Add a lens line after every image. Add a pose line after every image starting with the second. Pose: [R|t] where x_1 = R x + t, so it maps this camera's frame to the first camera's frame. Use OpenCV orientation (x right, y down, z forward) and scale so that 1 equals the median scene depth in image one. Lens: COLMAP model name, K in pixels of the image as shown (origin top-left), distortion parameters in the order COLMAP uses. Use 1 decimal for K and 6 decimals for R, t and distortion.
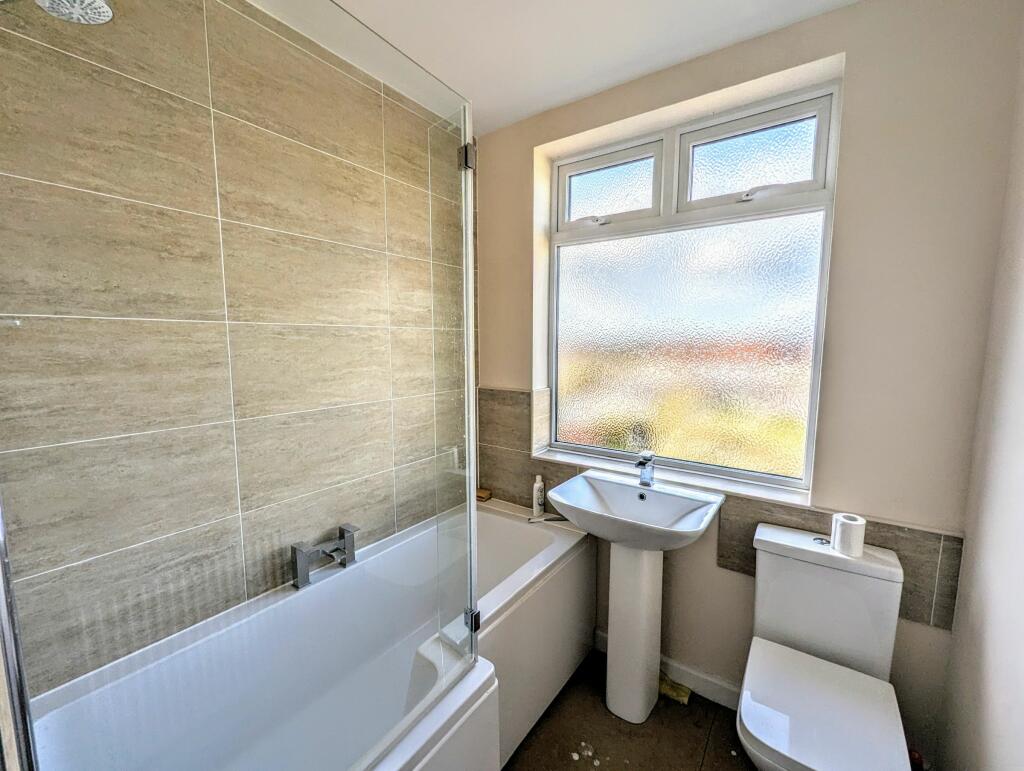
lens RADIAL K [[424.0, 0, 514.3], [0, 424.0, 387.3], [0, 0, 1]] dist [0.000249, -0.000294]
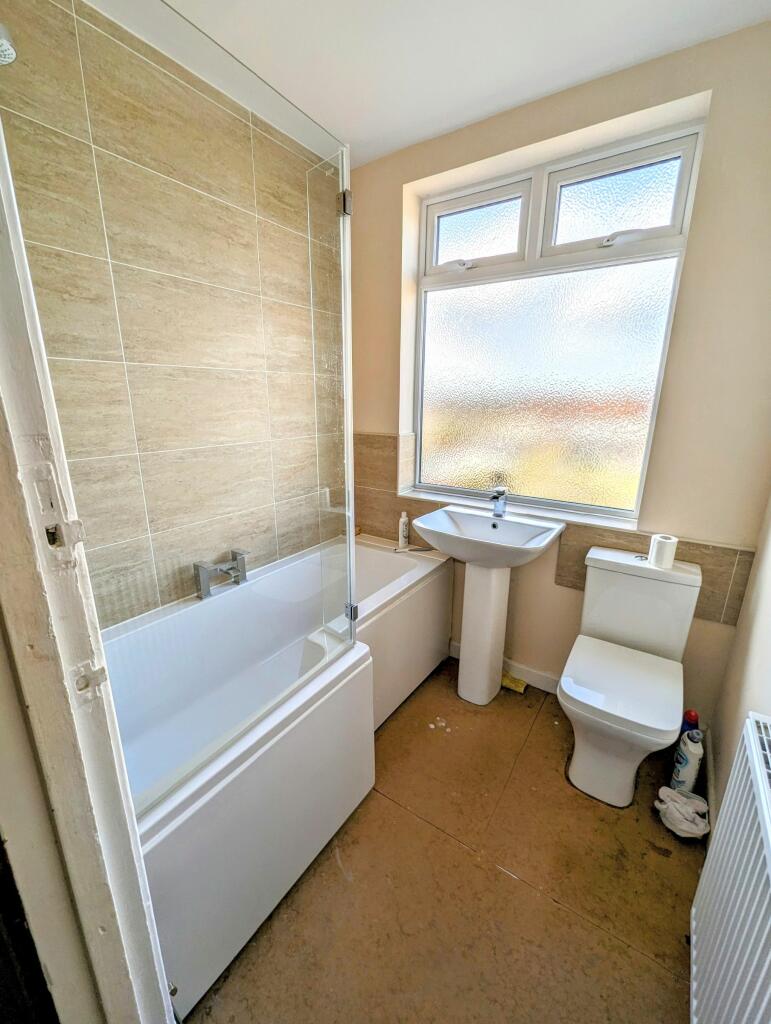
lens RADIAL K [[424.0, 0, 383.6], [0, 424.0, 514.4], [0, 0, 1]] dist [0.000249, -0.000294]
pose [[0.999876, 0.000549, 0.015768, -0.018565], [-0.003118, 0.986565, 0.163338, 0.044593], [-0.015466, -0.163367, 0.986444, -0.135720]]
